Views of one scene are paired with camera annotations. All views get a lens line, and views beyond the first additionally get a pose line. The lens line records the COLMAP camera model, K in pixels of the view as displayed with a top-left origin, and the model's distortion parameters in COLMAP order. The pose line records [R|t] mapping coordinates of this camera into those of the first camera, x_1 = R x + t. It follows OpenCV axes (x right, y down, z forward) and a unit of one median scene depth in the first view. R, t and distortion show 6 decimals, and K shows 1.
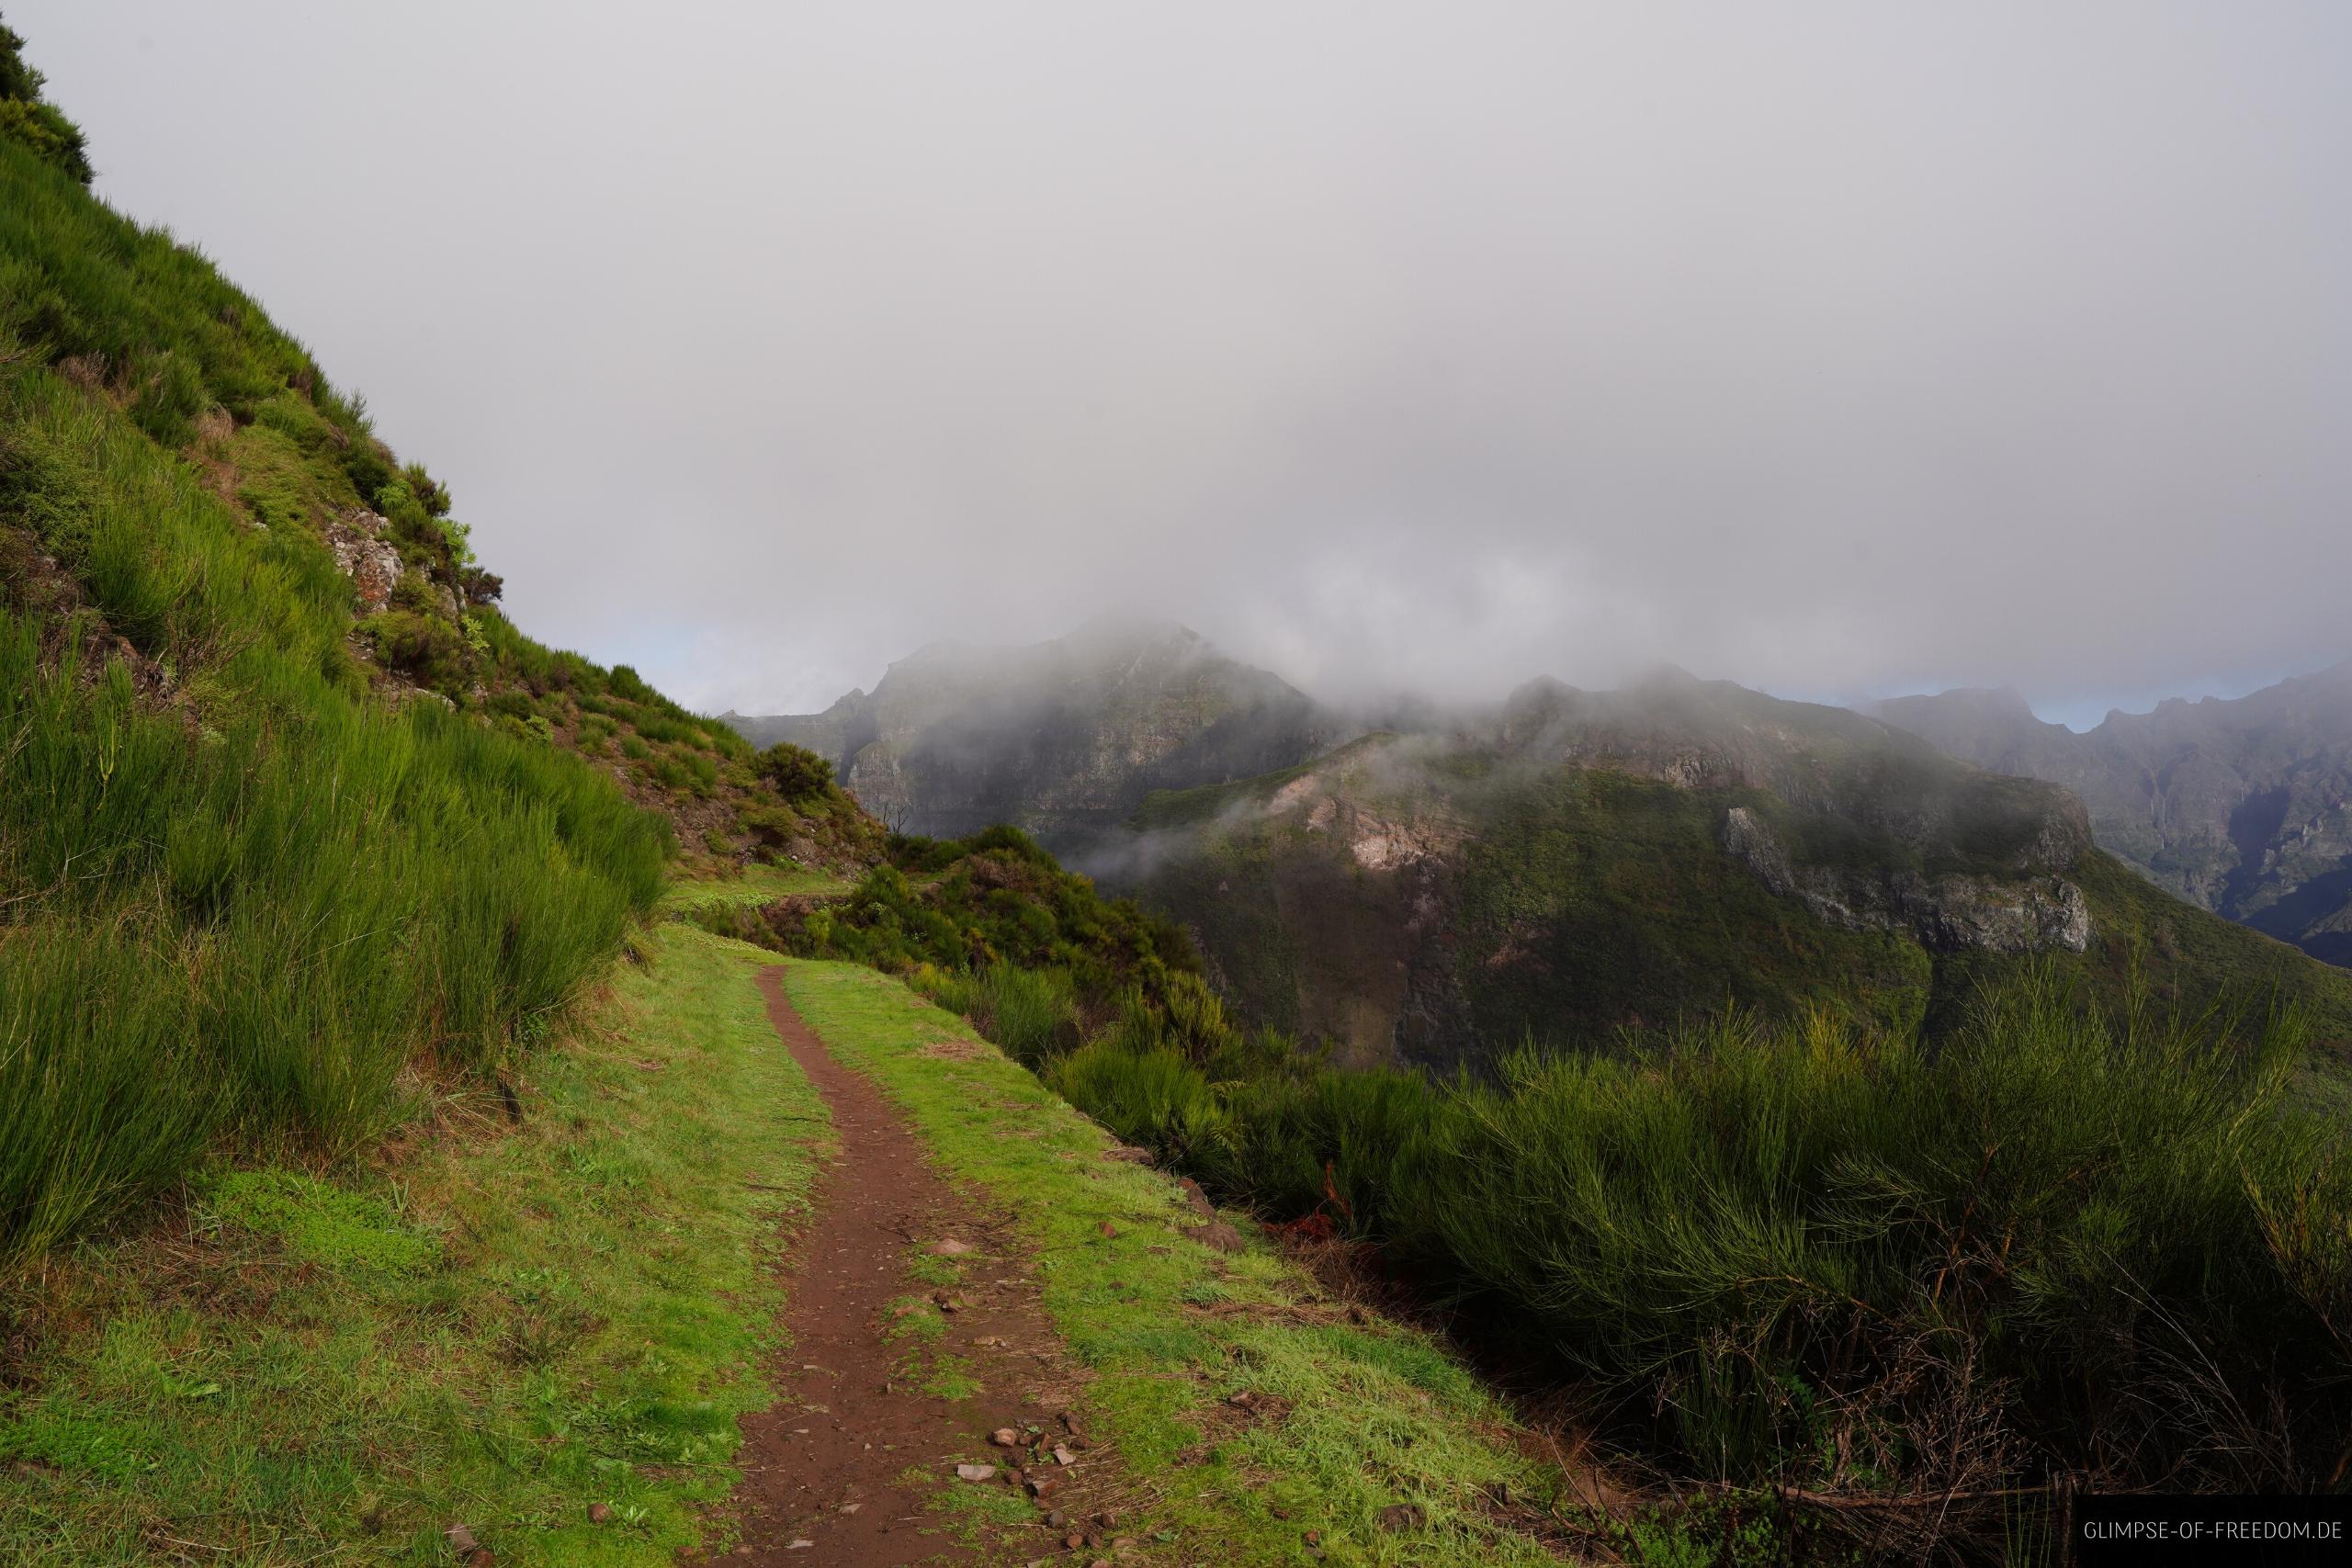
lens RADIAL K [[1616.4, 0, 1176.4], [0, 1616.4, 787.3], [0, 0, 1]] dist [-0.000784, -0.002352]
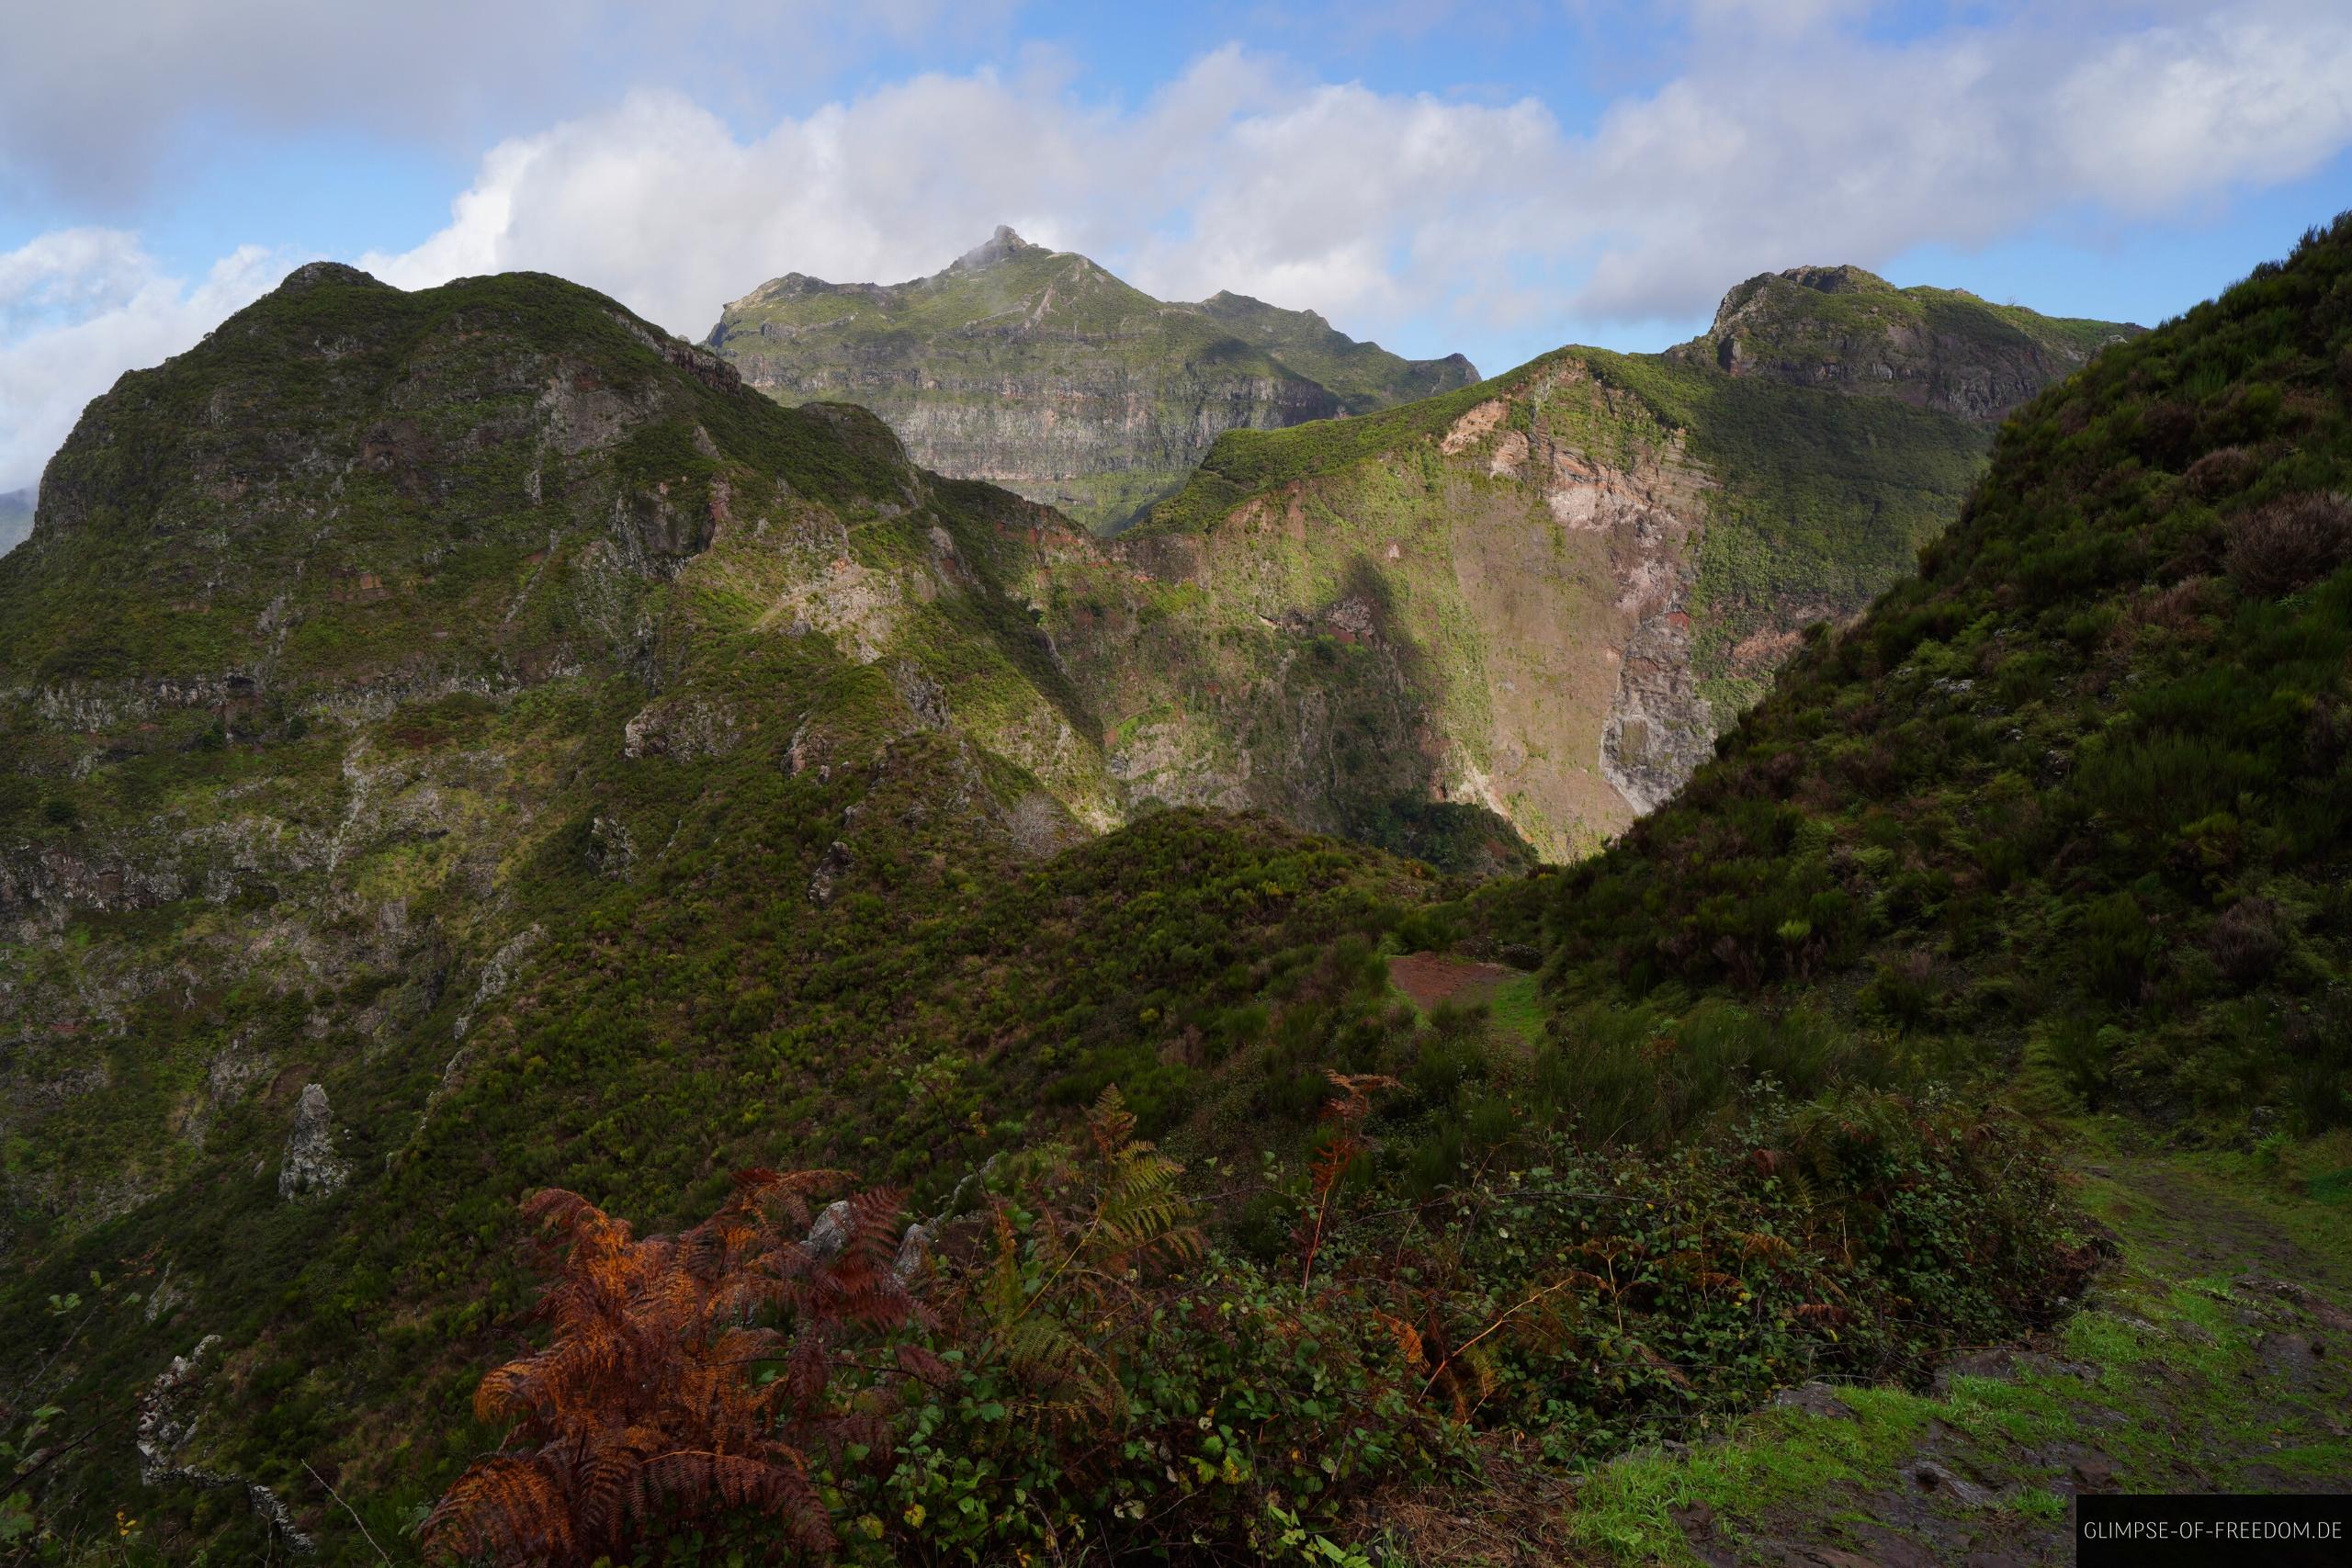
lens RADIAL K [[1616.4, 0, 1178.8], [0, 1616.4, 783.1], [0, 0, 1]] dist [-0.000784, -0.002352]
pose [[0.989467, -0.023945, 0.142764, -0.179123], [-0.002801, 0.982872, 0.184266, 0.030179], [-0.144731, -0.182725, 0.972453, 0.286477]]
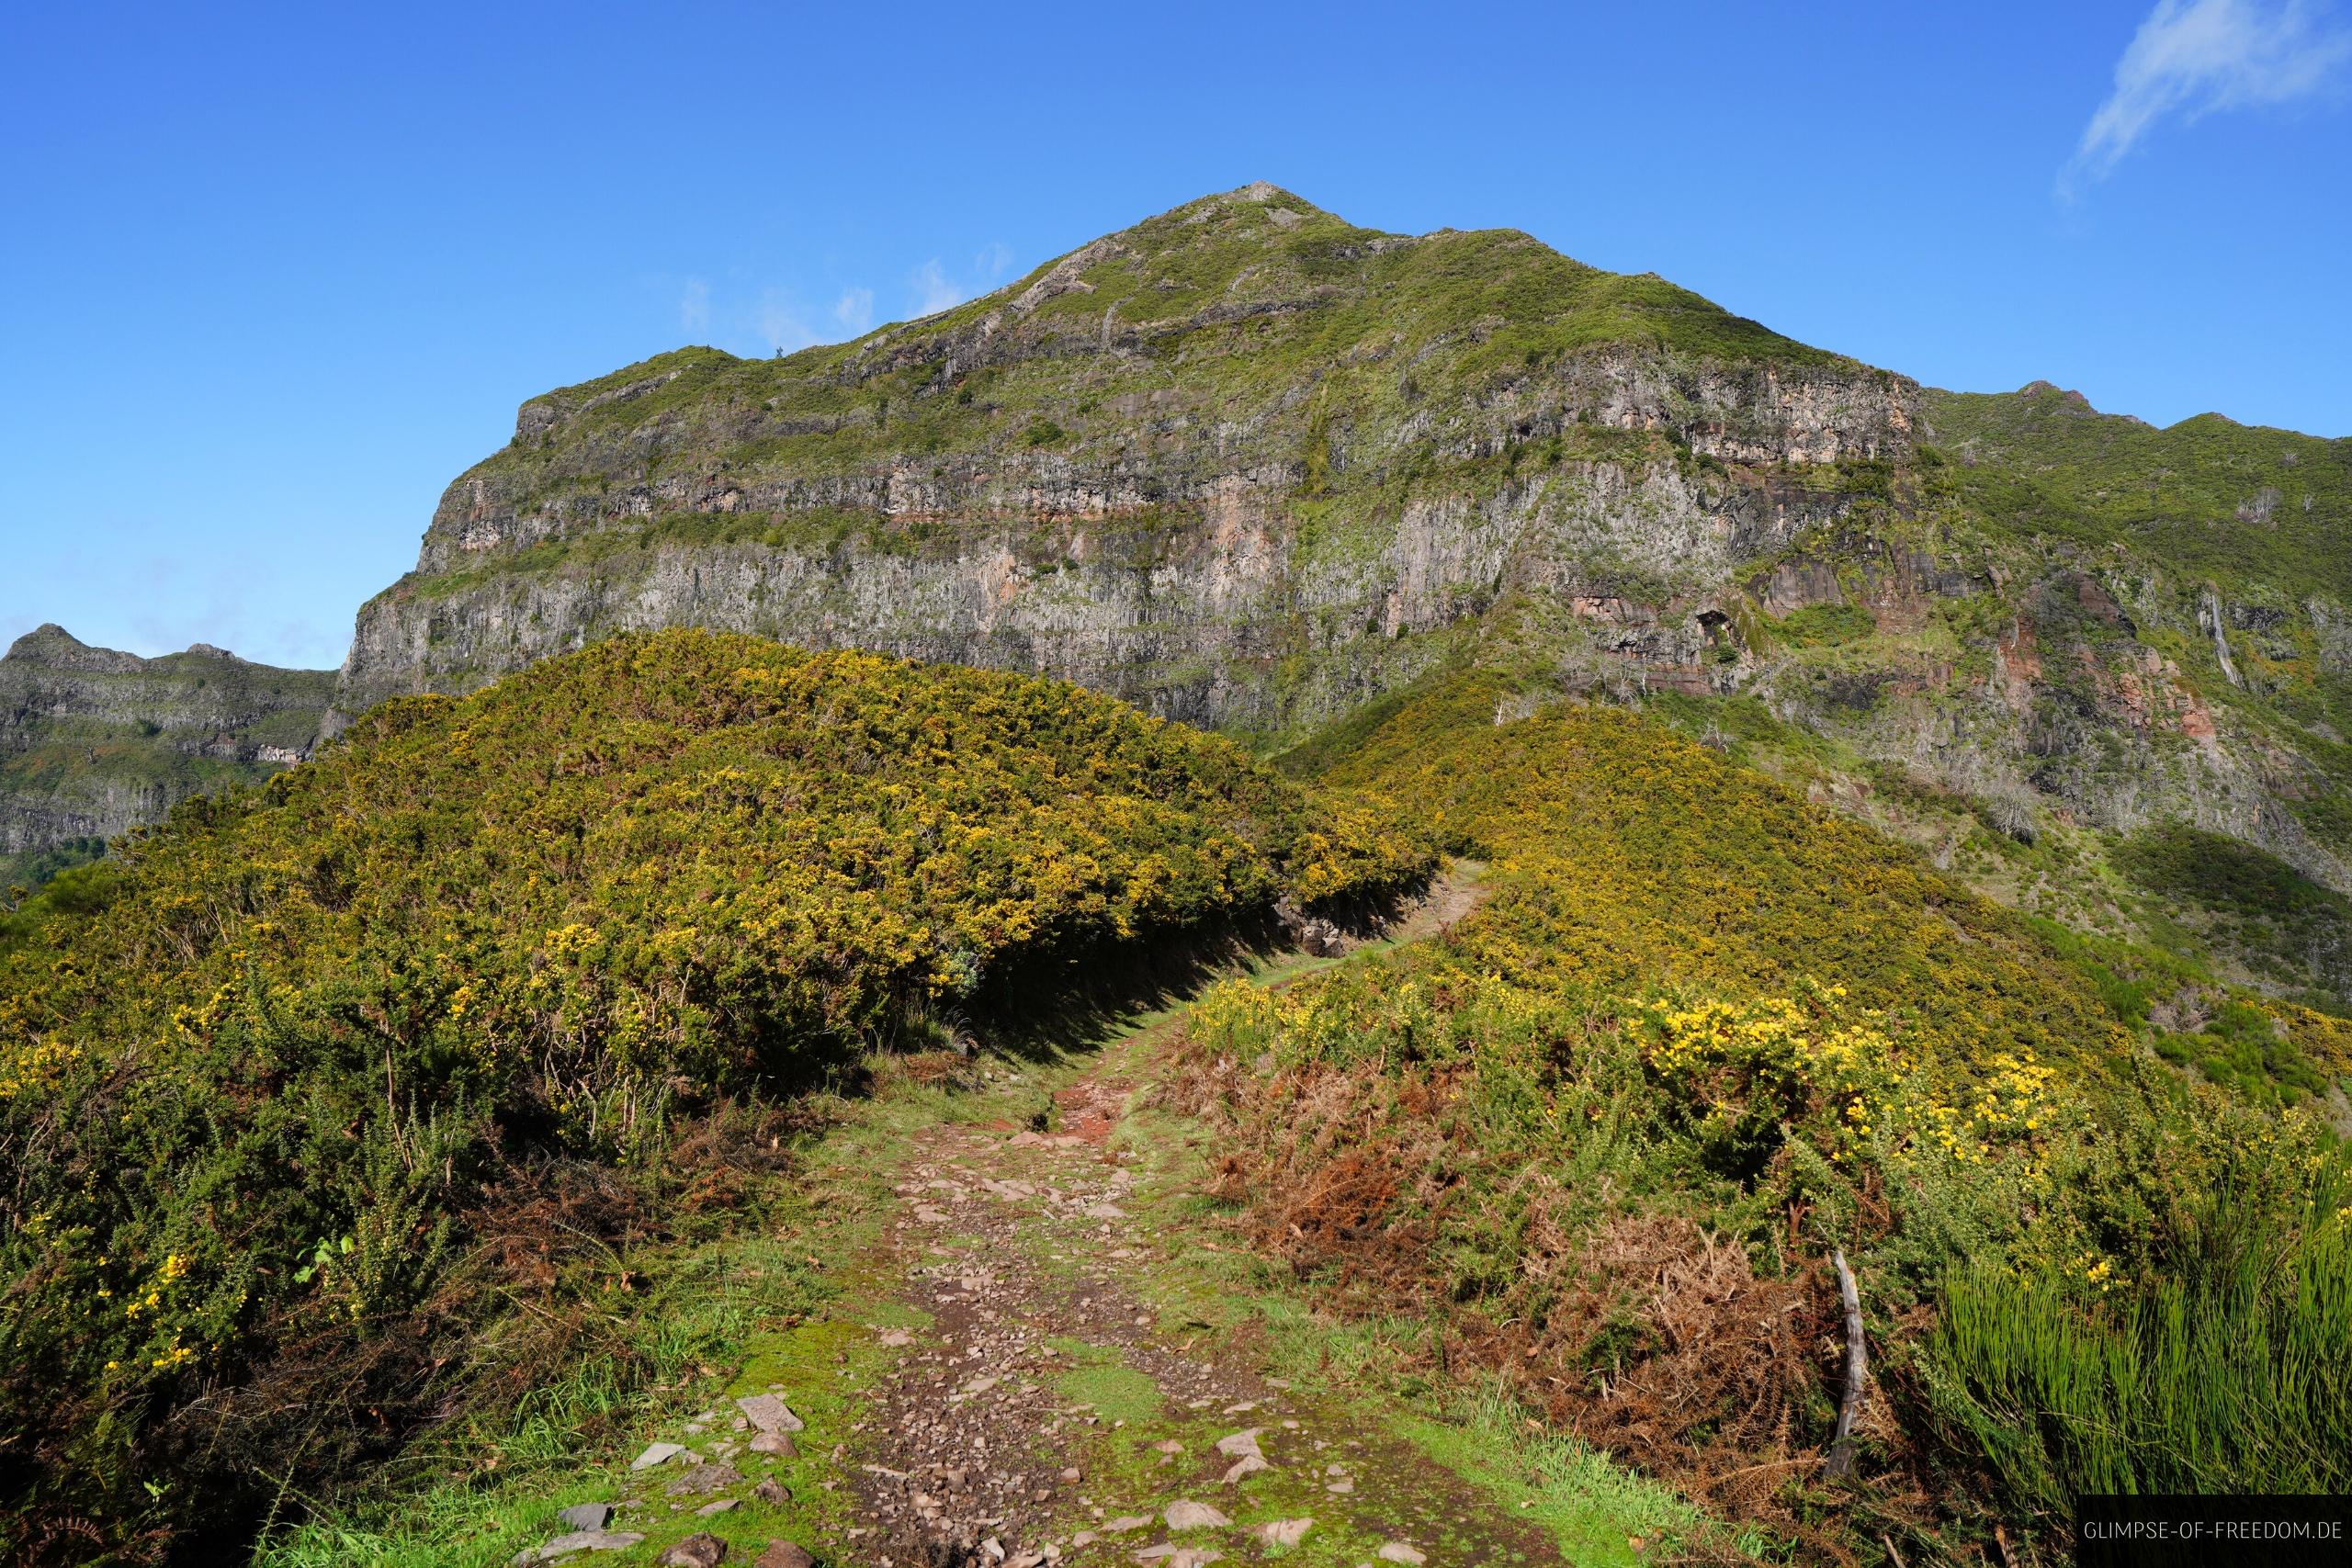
lens RADIAL K [[1616.4, 0, 1174.8], [0, 1616.4, 782.4], [0, 0, 1]] dist [-0.000784, -0.002352]
pose [[0.944281, 0.009022, -0.329018, 0.201669], [-0.011468, 0.999919, -0.005495, 0.040799], [0.328942, 0.008962, 0.944308, 1.614532]]
